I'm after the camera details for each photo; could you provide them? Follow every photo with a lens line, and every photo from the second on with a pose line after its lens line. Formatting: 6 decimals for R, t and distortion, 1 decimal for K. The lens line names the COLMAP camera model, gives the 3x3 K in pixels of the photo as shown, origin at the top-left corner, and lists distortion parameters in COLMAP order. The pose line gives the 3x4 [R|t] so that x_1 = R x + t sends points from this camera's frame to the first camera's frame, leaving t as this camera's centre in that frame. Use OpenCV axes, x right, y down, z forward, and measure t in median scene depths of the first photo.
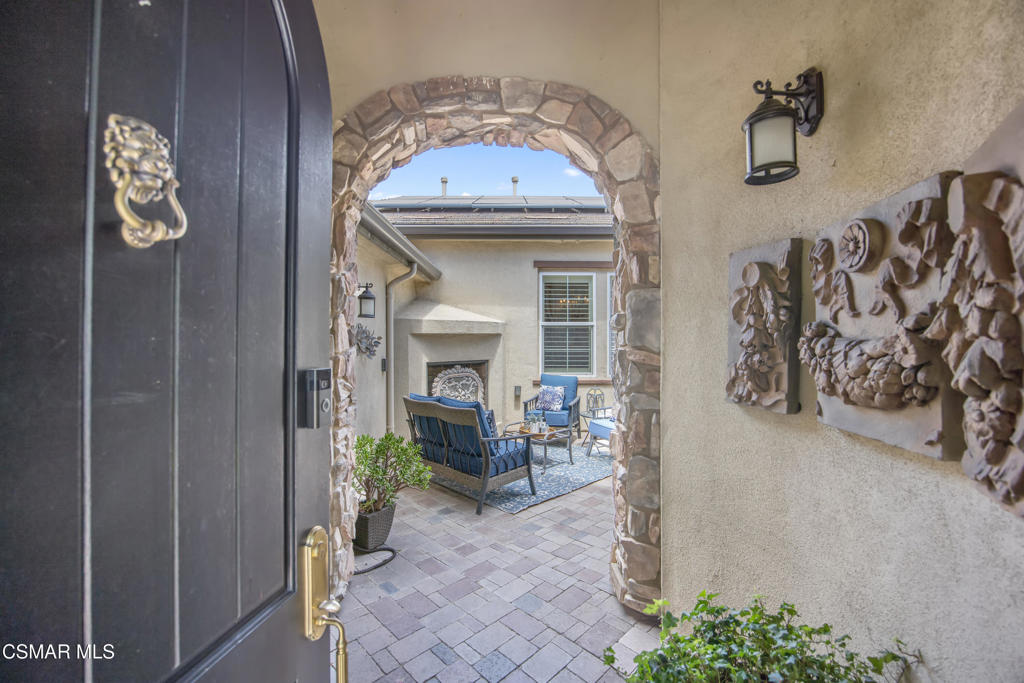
lens RADIAL K [[440.0, 0, 516.4], [0, 440.0, 343.6], [0, 0, 1]] dist [-0.025974, -0.000062]
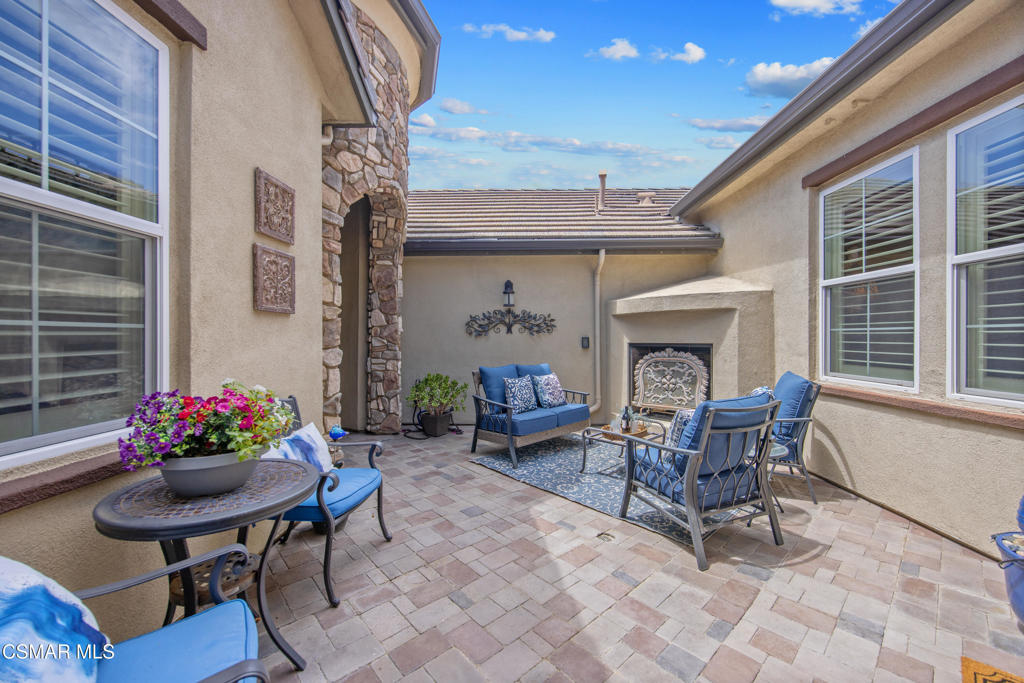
lens RADIAL K [[411.6, 0, 515.6], [0, 411.6, 345.5], [0, 0, 1]] dist [0.003040, -0.000019]
pose [[-0.046886, 0.021074, -0.998678, 0.636980], [-0.006530, 0.999750, 0.021403, 0.025823], [0.998879, 0.007525, -0.046737, 0.674601]]
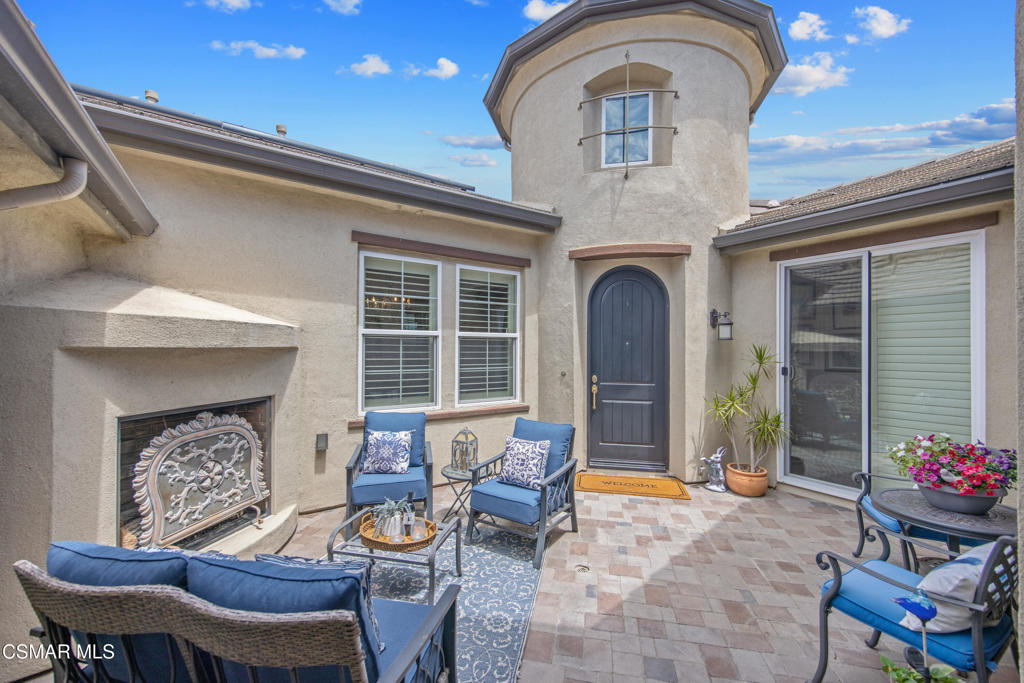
lens RADIAL K [[411.6, 0, 515.6], [0, 411.6, 345.5], [0, 0, 1]] dist [0.003040, -0.000019]
pose [[0.836225, 0.010989, 0.548277, -0.089541], [-0.002805, 0.999872, -0.015762, -0.016836], [-0.548380, 0.011642, 0.836148, 0.401200]]
